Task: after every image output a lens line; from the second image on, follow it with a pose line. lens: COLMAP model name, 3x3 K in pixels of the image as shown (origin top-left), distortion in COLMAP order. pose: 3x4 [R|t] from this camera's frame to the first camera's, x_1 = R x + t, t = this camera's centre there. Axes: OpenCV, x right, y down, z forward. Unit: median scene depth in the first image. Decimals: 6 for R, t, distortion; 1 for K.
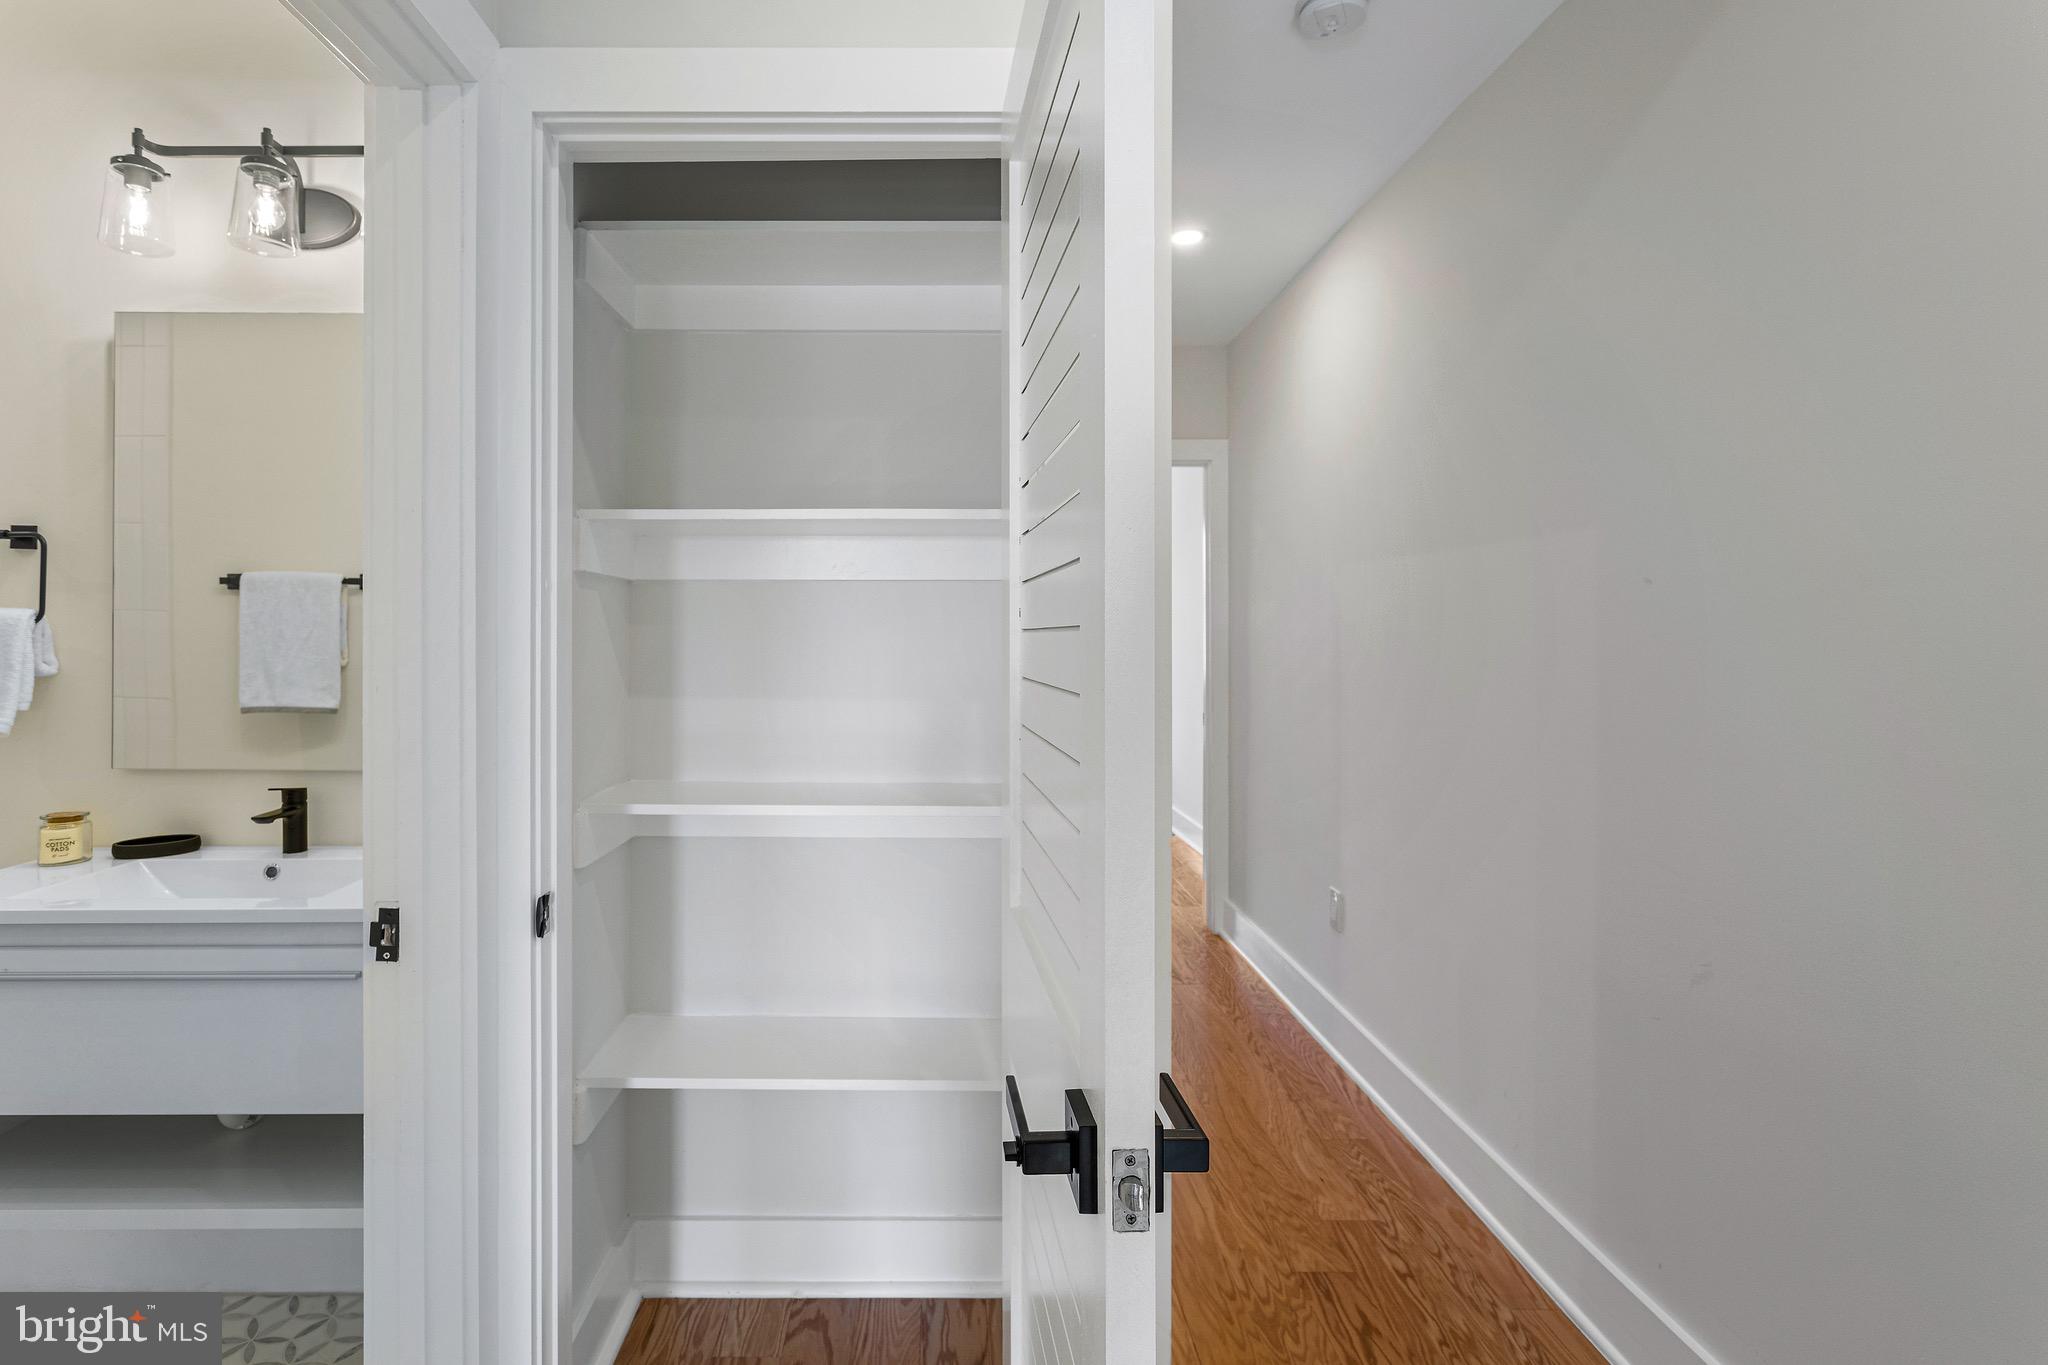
lens RADIAL K [[987.0, 0, 1024.9], [0, 987.0, 638.9], [0, 0, 1]] dist [0.001126, -0.000370]
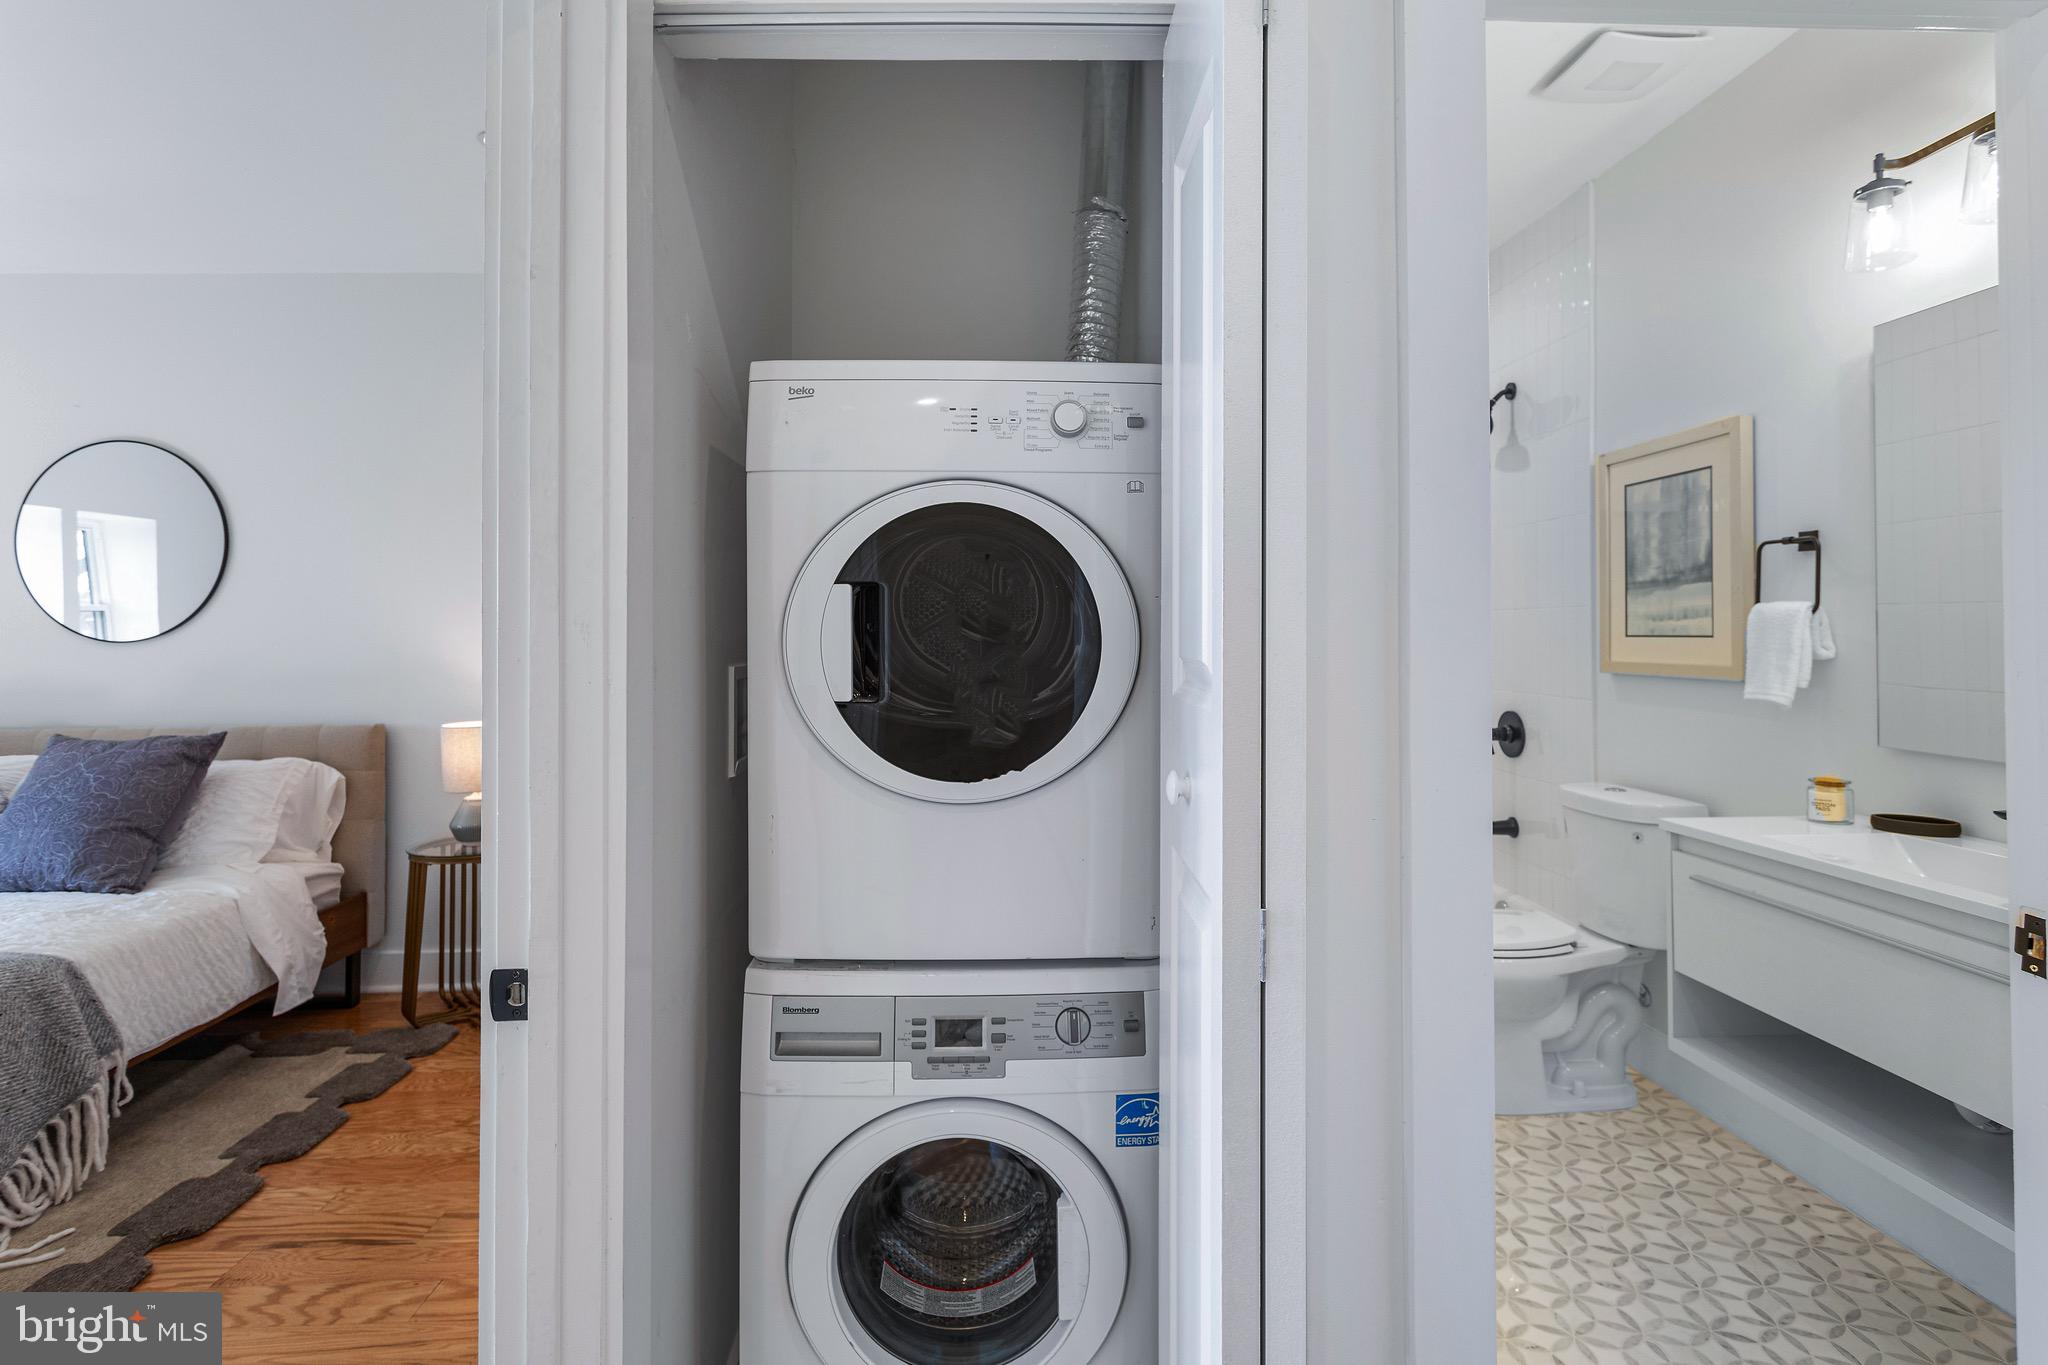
lens RADIAL K [[987.0, 0, 1024.9], [0, 987.0, 638.9], [0, 0, 1]] dist [0.001126, -0.000370]
pose [[0.050471, 0.006656, -0.998703, 0.132009], [0.004124, 0.999968, 0.006873, 0.002299], [0.998717, -0.004465, 0.050442, 0.009836]]
